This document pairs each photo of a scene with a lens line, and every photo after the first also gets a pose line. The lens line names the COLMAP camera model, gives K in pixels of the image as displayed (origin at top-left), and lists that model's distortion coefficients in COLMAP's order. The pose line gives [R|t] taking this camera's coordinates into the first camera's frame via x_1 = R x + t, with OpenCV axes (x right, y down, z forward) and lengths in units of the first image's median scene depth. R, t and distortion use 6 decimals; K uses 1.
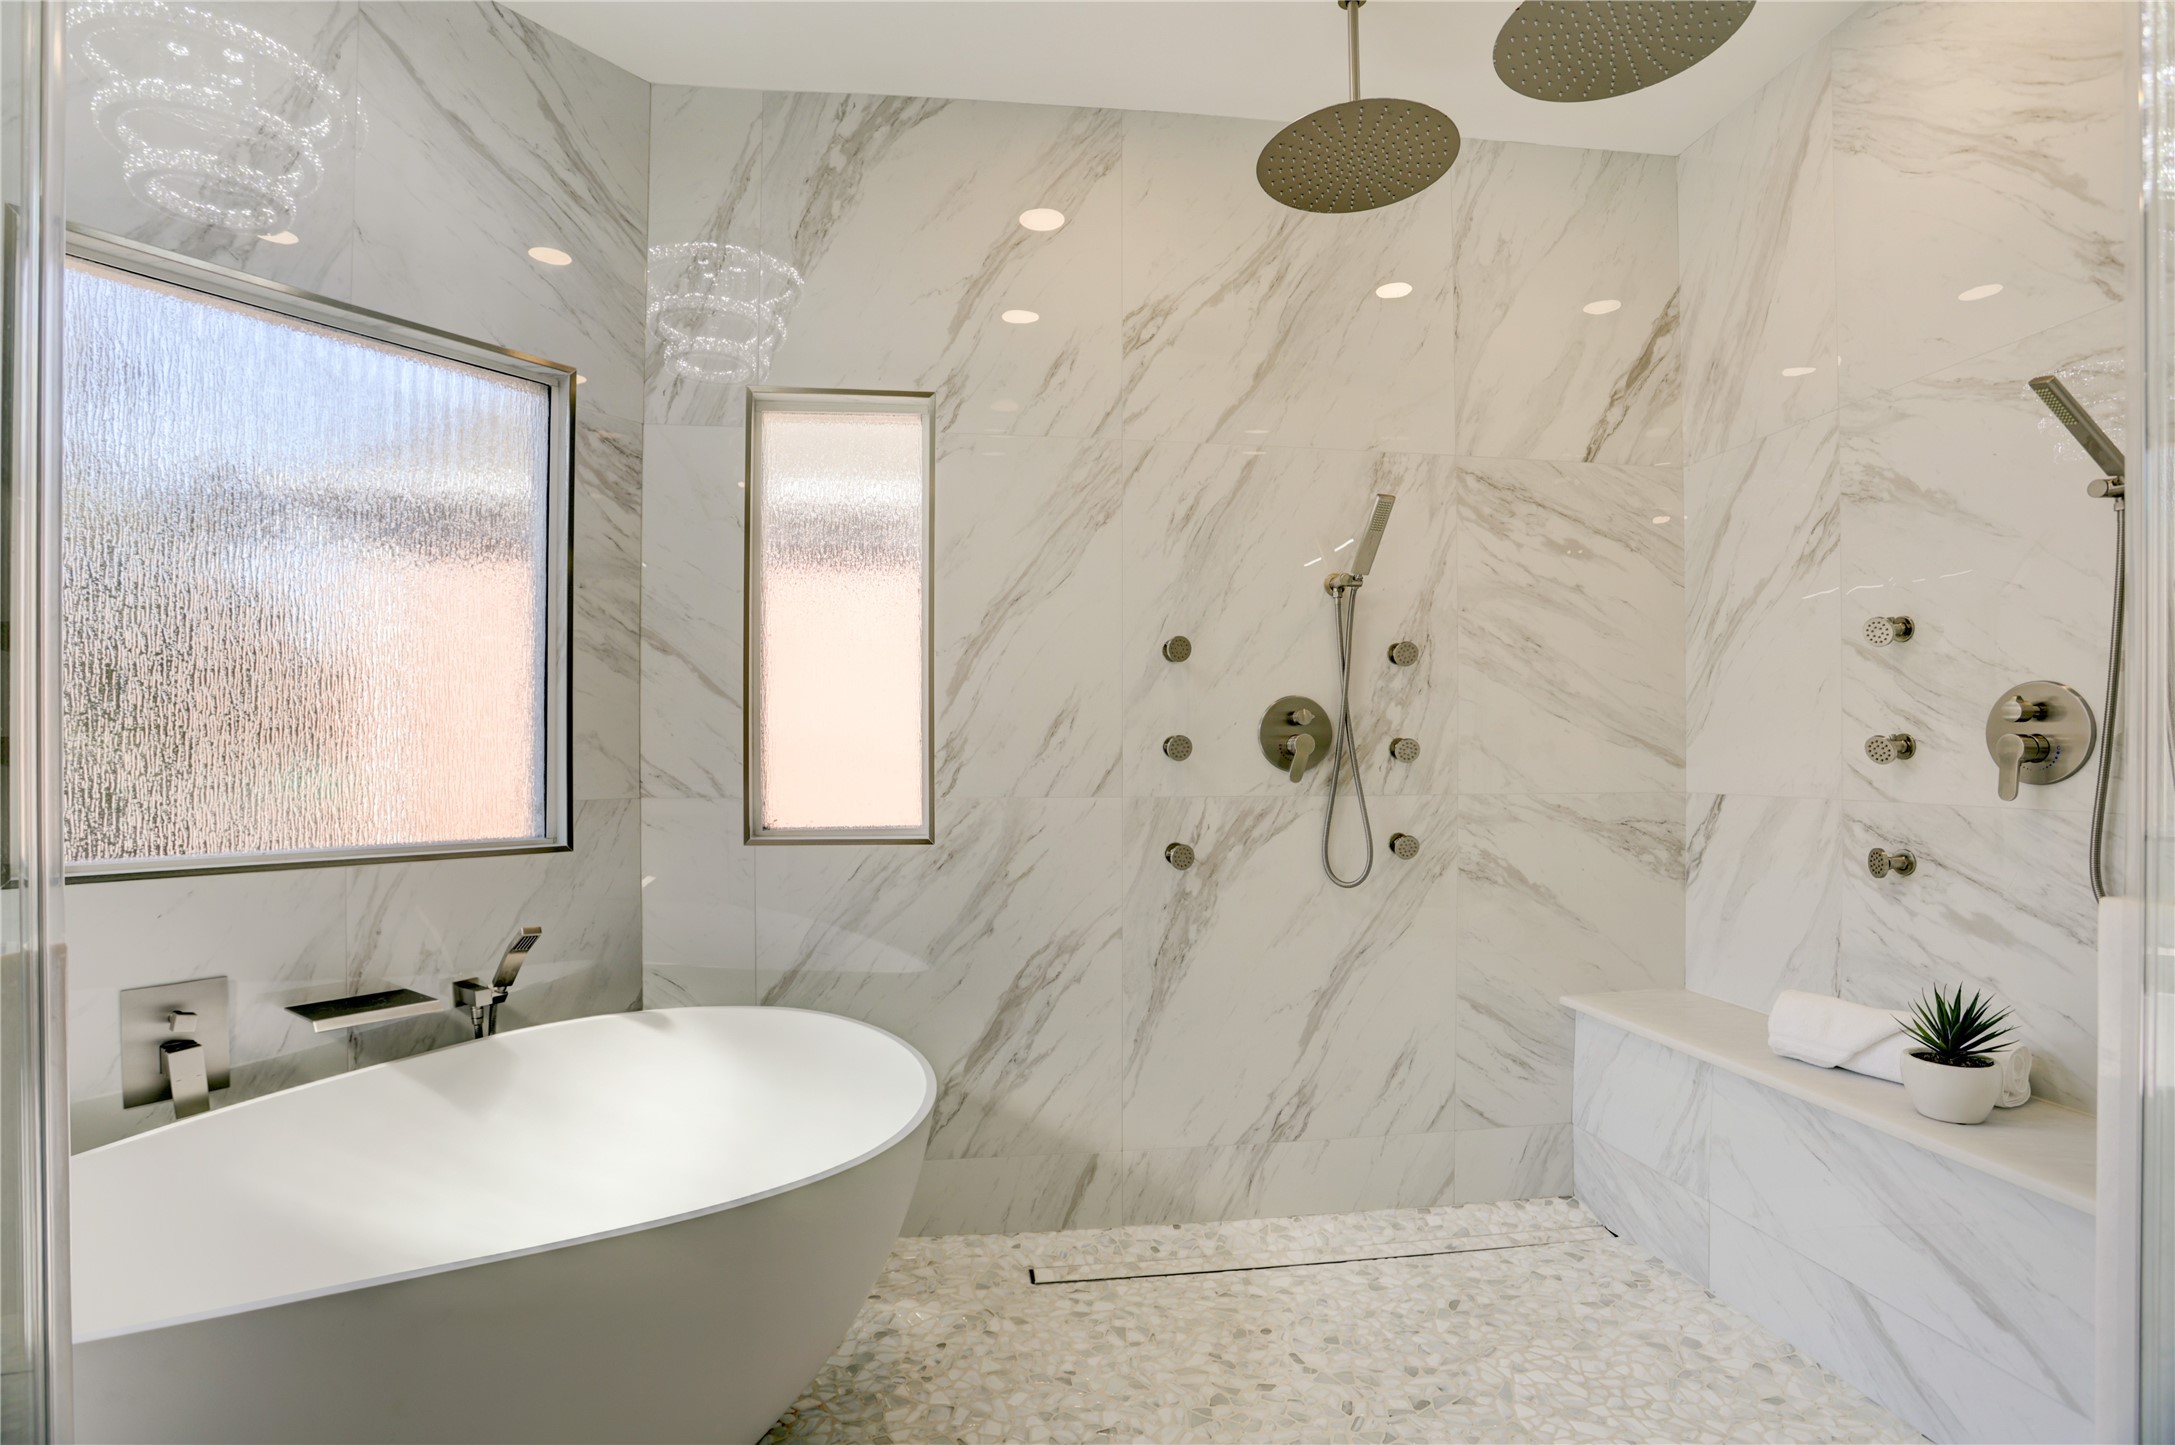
lens RADIAL K [[1105.3, 0, 1086.0], [0, 1105.3, 742.3], [0, 0, 1]] dist [-0.057478, 0.020363]
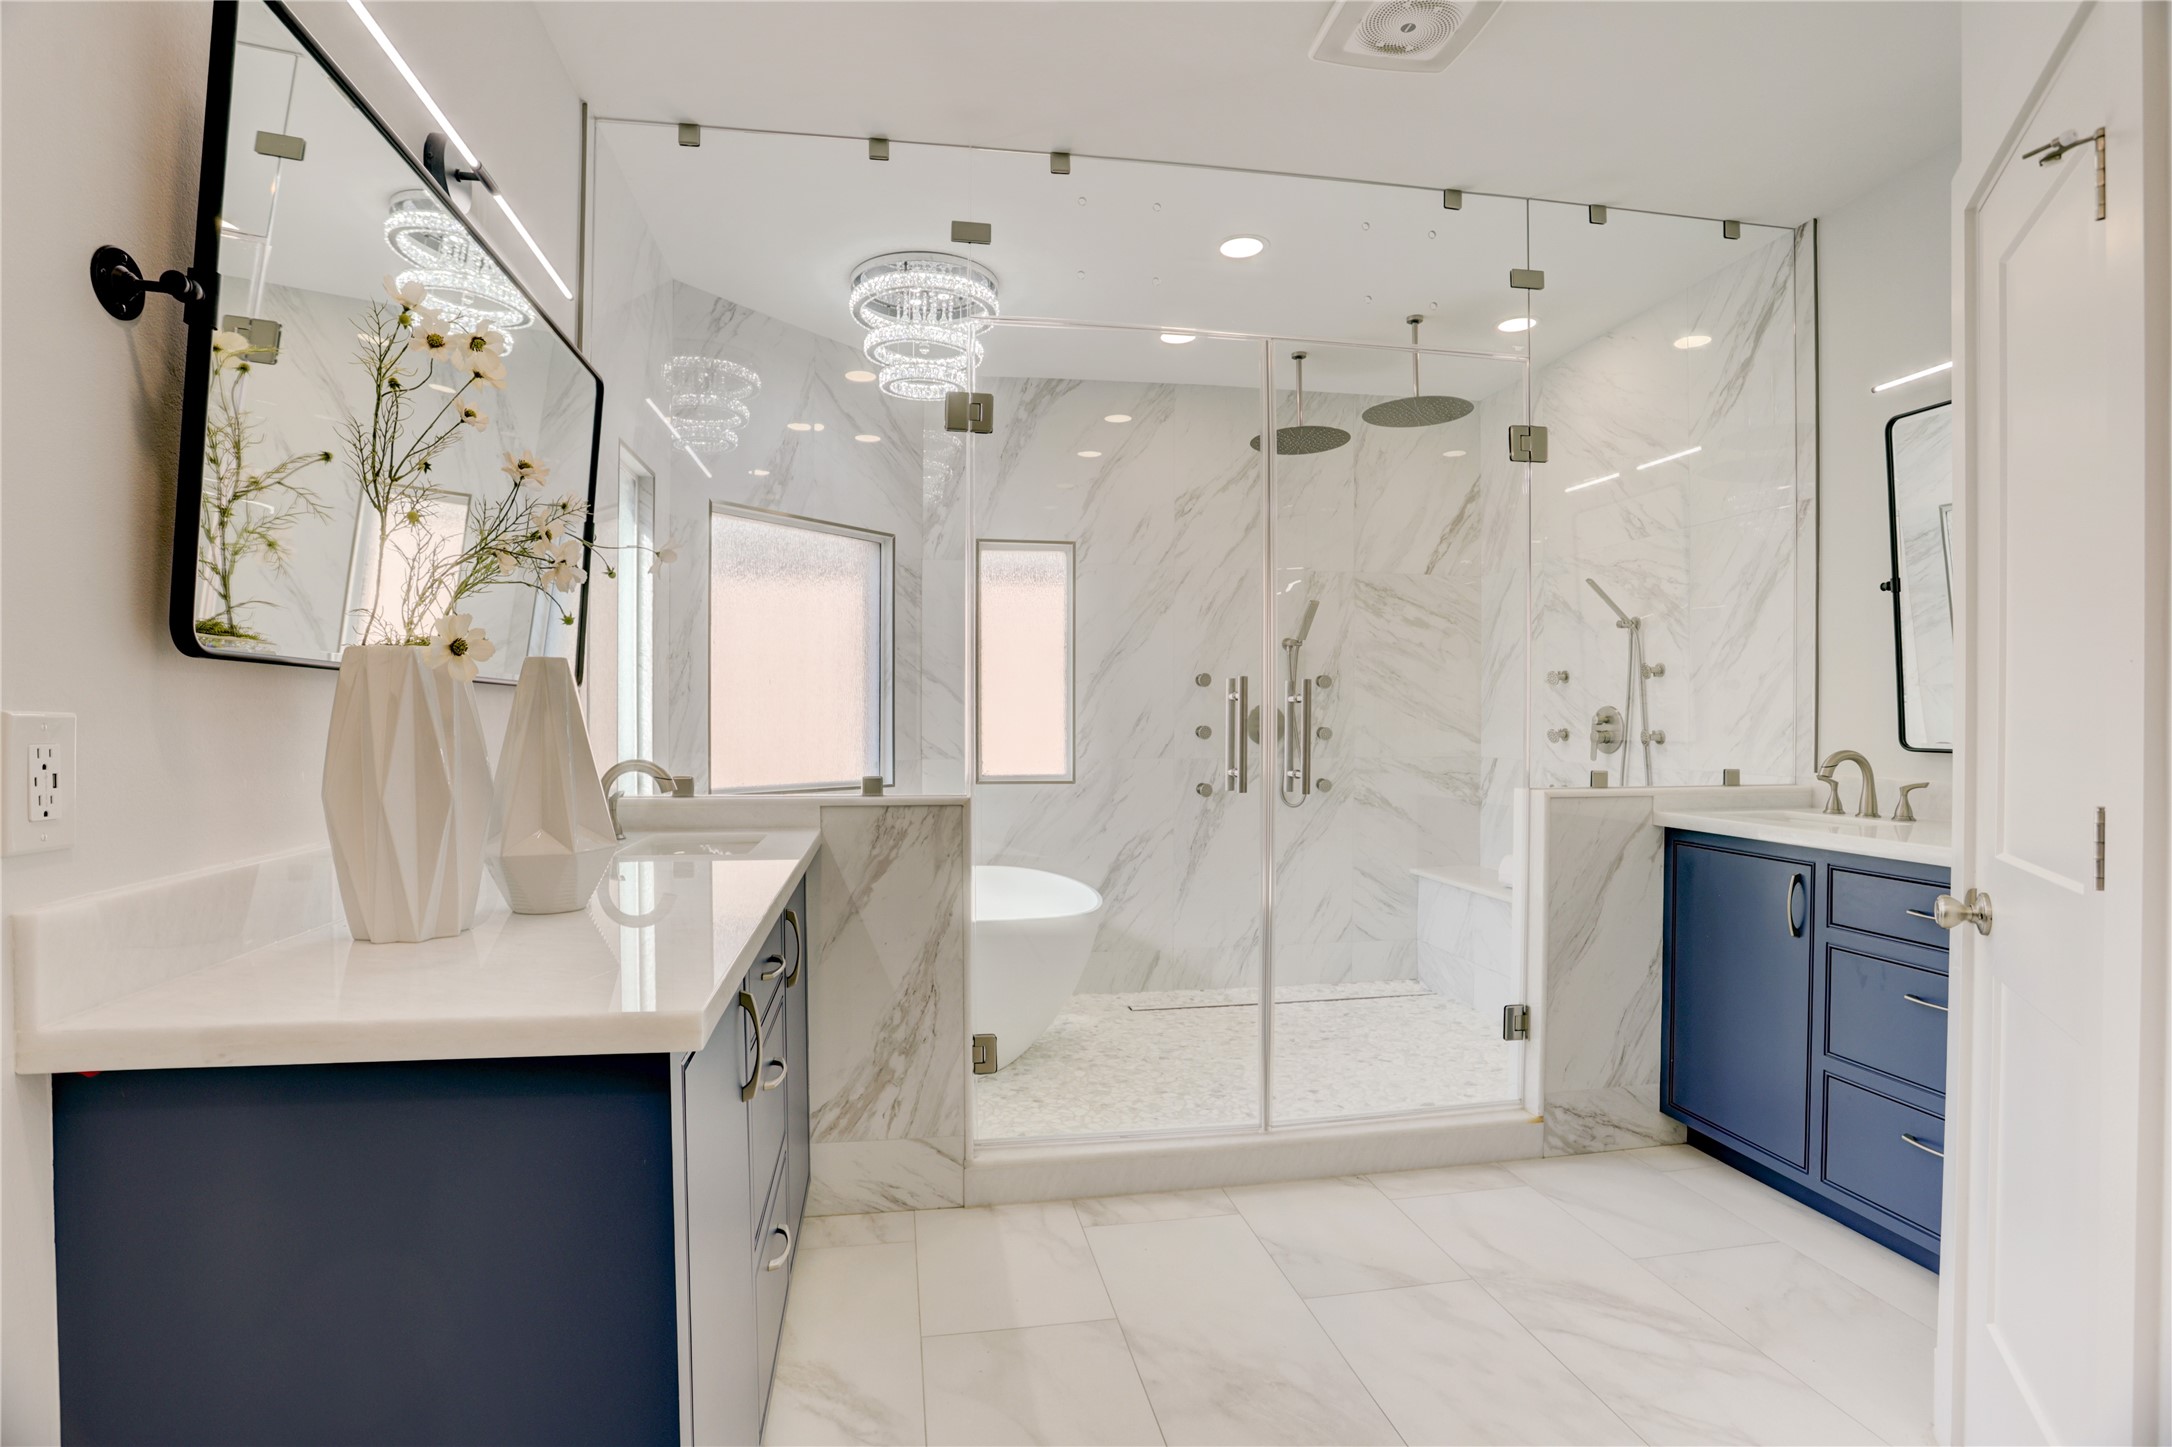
lens RADIAL K [[1103.8, 0, 1081.4], [0, 1103.8, 713.1], [0, 0, 1]] dist [-0.057478, 0.020363]
pose [[0.999409, 0.002879, 0.034262, -0.186330], [-0.003098, 0.999975, 0.006328, -0.038611], [-0.034243, -0.006430, 0.999393, -0.851956]]
